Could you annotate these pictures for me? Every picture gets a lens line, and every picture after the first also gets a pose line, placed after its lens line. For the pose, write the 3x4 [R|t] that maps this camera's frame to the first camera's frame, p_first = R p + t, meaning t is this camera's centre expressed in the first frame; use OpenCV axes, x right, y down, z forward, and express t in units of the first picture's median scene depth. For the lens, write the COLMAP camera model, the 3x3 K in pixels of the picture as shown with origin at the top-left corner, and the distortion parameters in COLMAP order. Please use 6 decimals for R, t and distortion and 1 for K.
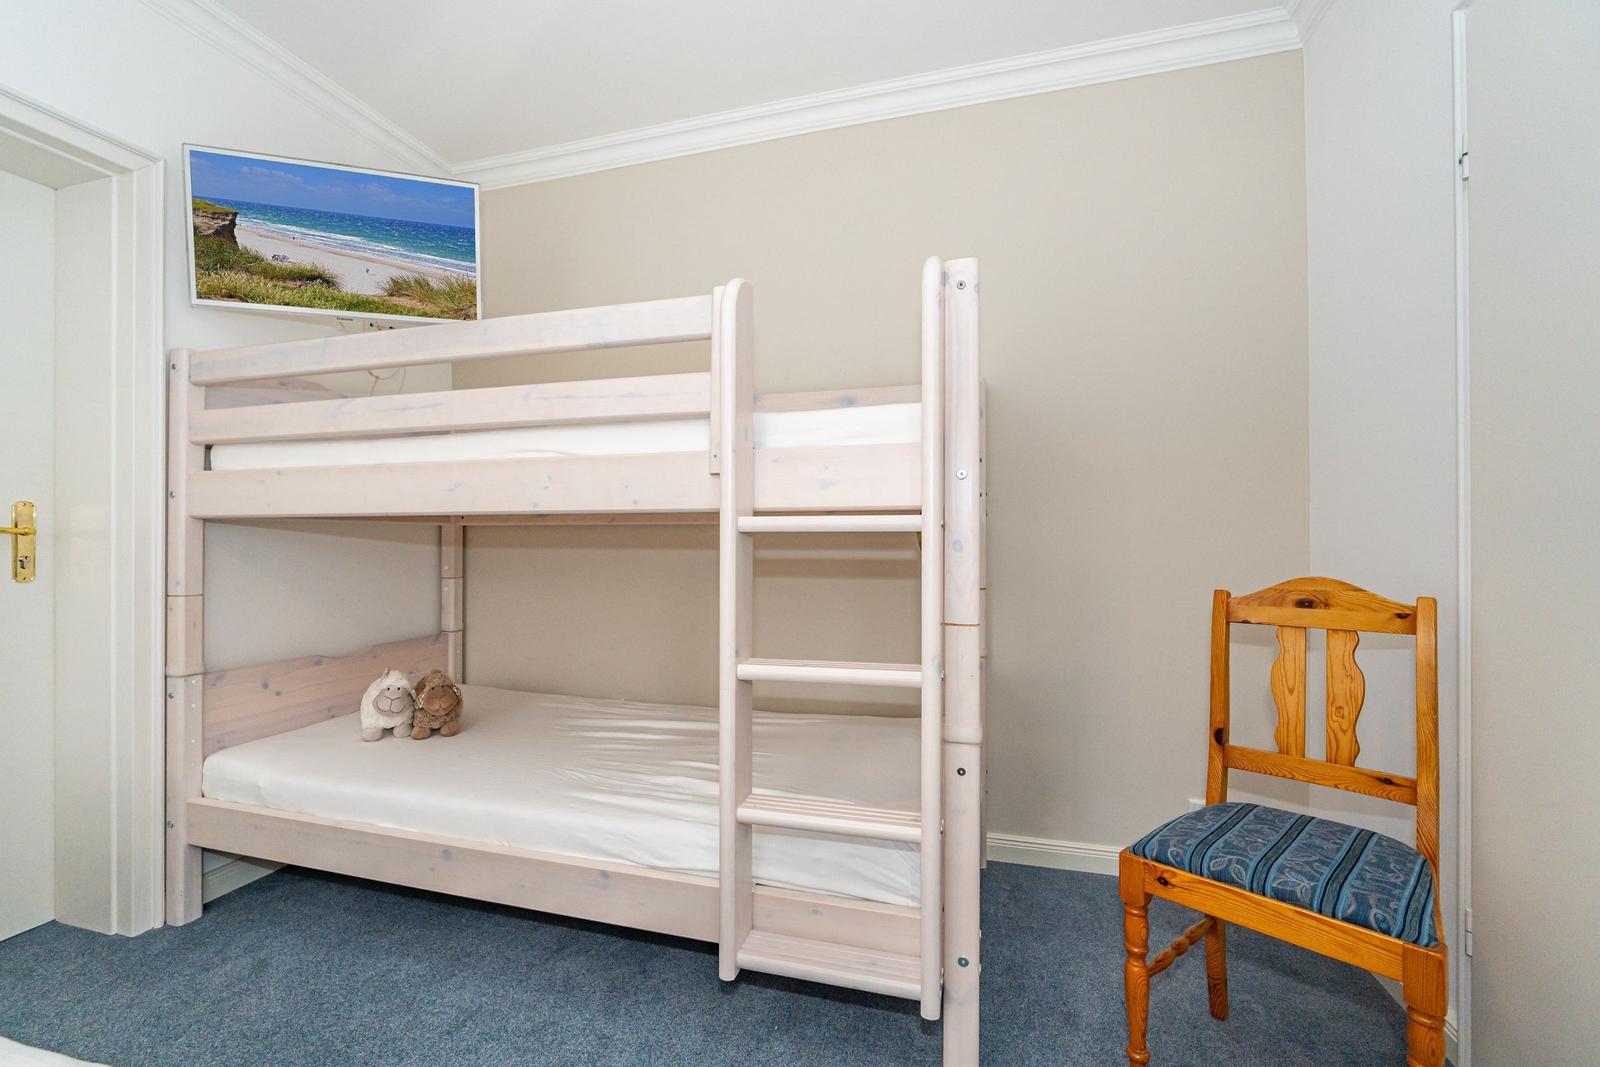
lens RADIAL K [[692.6, 0, 792.7], [0, 692.6, 535.6], [0, 0, 1]] dist [-0.008588, -0.000711]
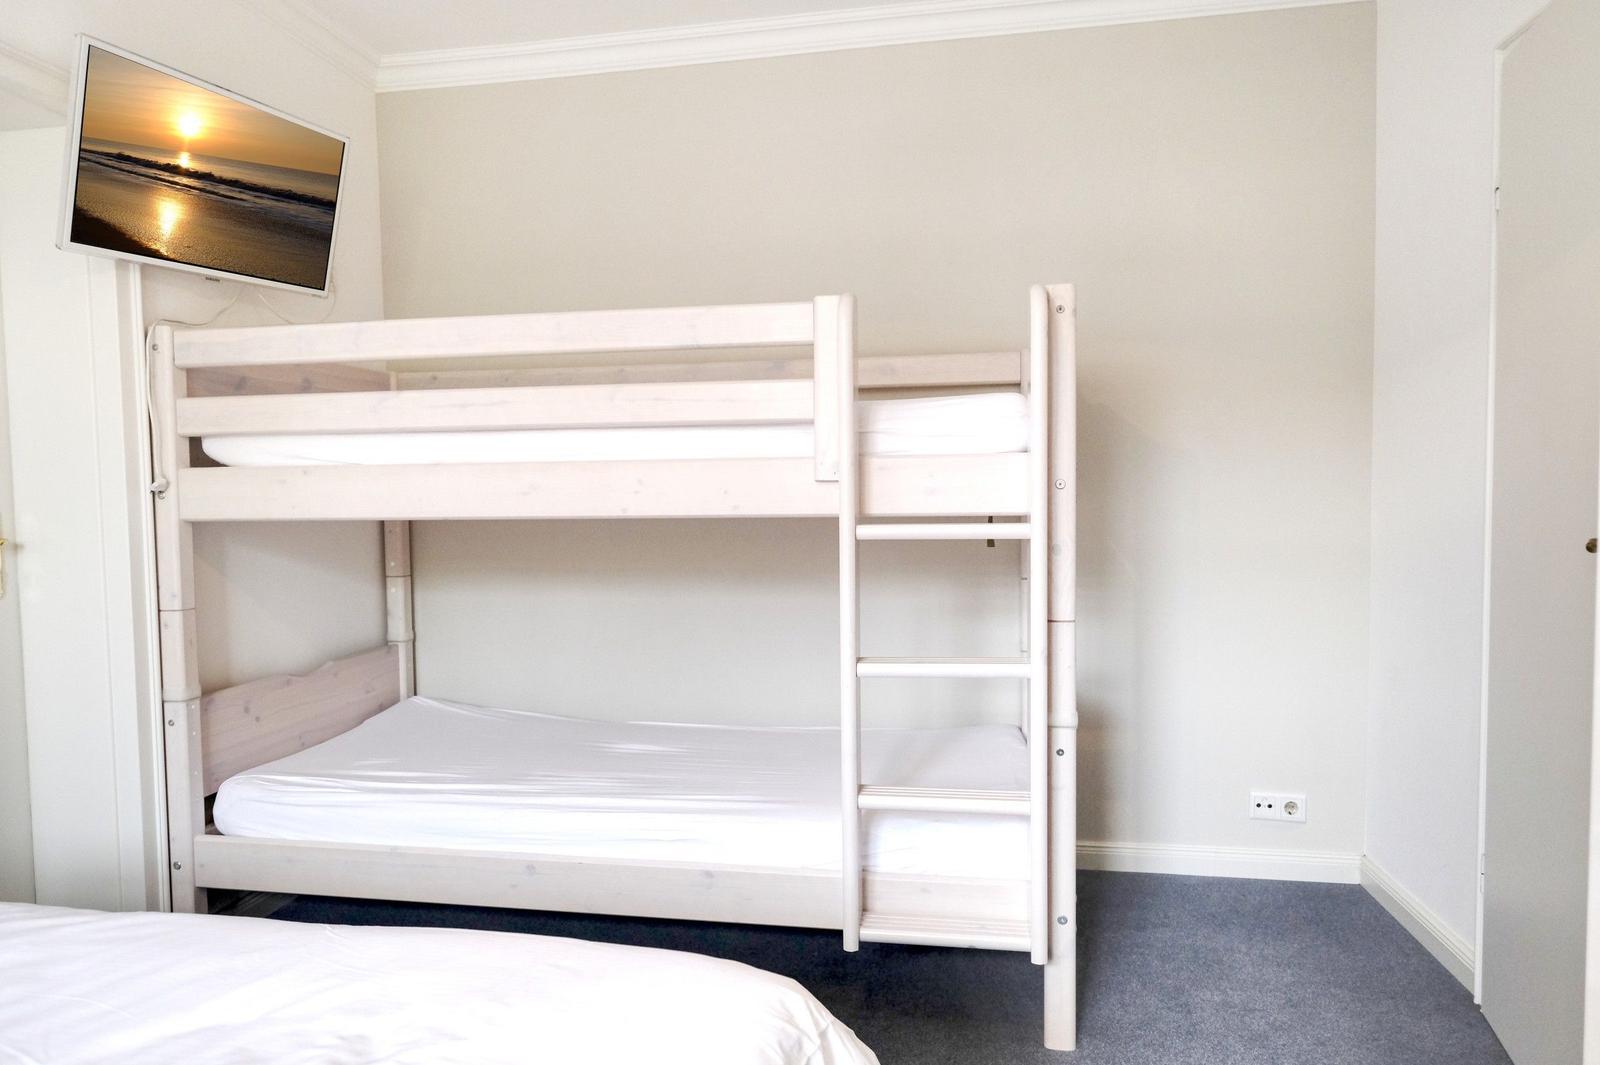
lens RADIAL K [[1025.4, 0, 802.9], [0, 1025.4, 544.6], [0, 0, 1]] dist [-0.001461, -0.000444]
pose [[0.993300, -0.017016, 0.114300, -0.251435], [0.010571, 0.998332, 0.056757, -0.065403], [-0.115076, -0.055168, 0.991824, -0.407483]]
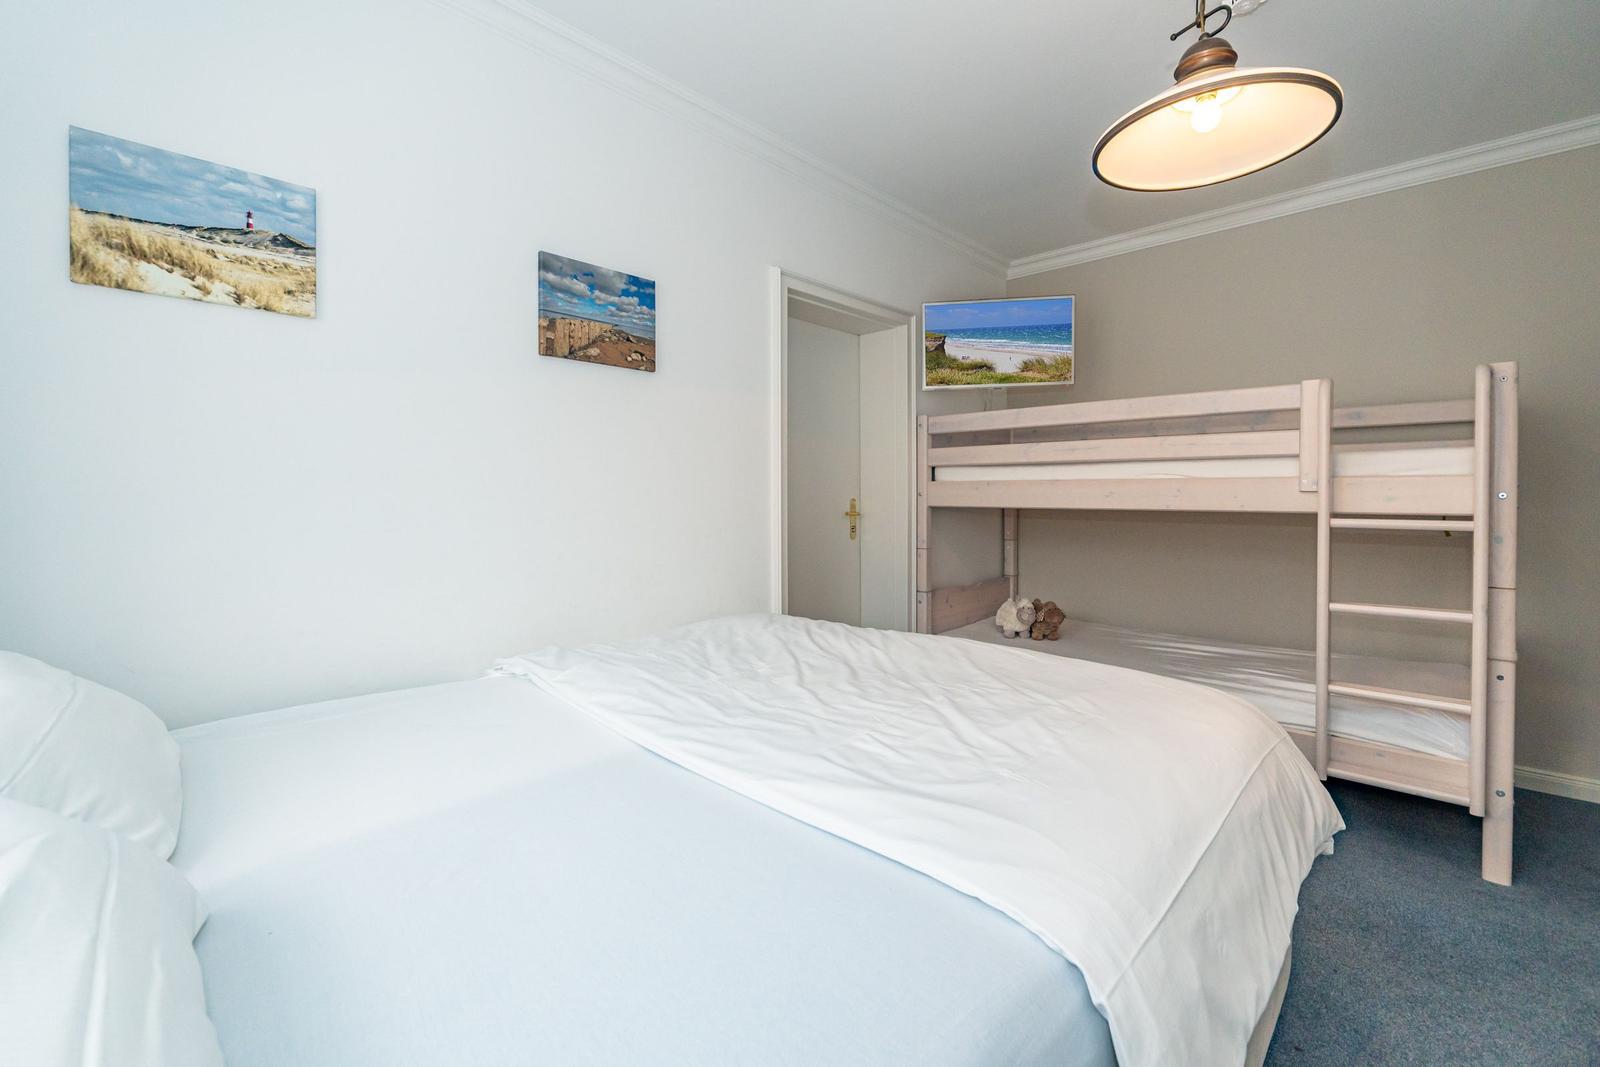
lens RADIAL K [[692.6, 0, 794.8], [0, 692.6, 500.8], [0, 0, 1]] dist [-0.008588, -0.000711]
pose [[0.887778, 0.005324, -0.460241, -0.354244], [0.002413, 0.999866, 0.016221, -0.076959], [0.460265, -0.015511, 0.887646, -0.858934]]
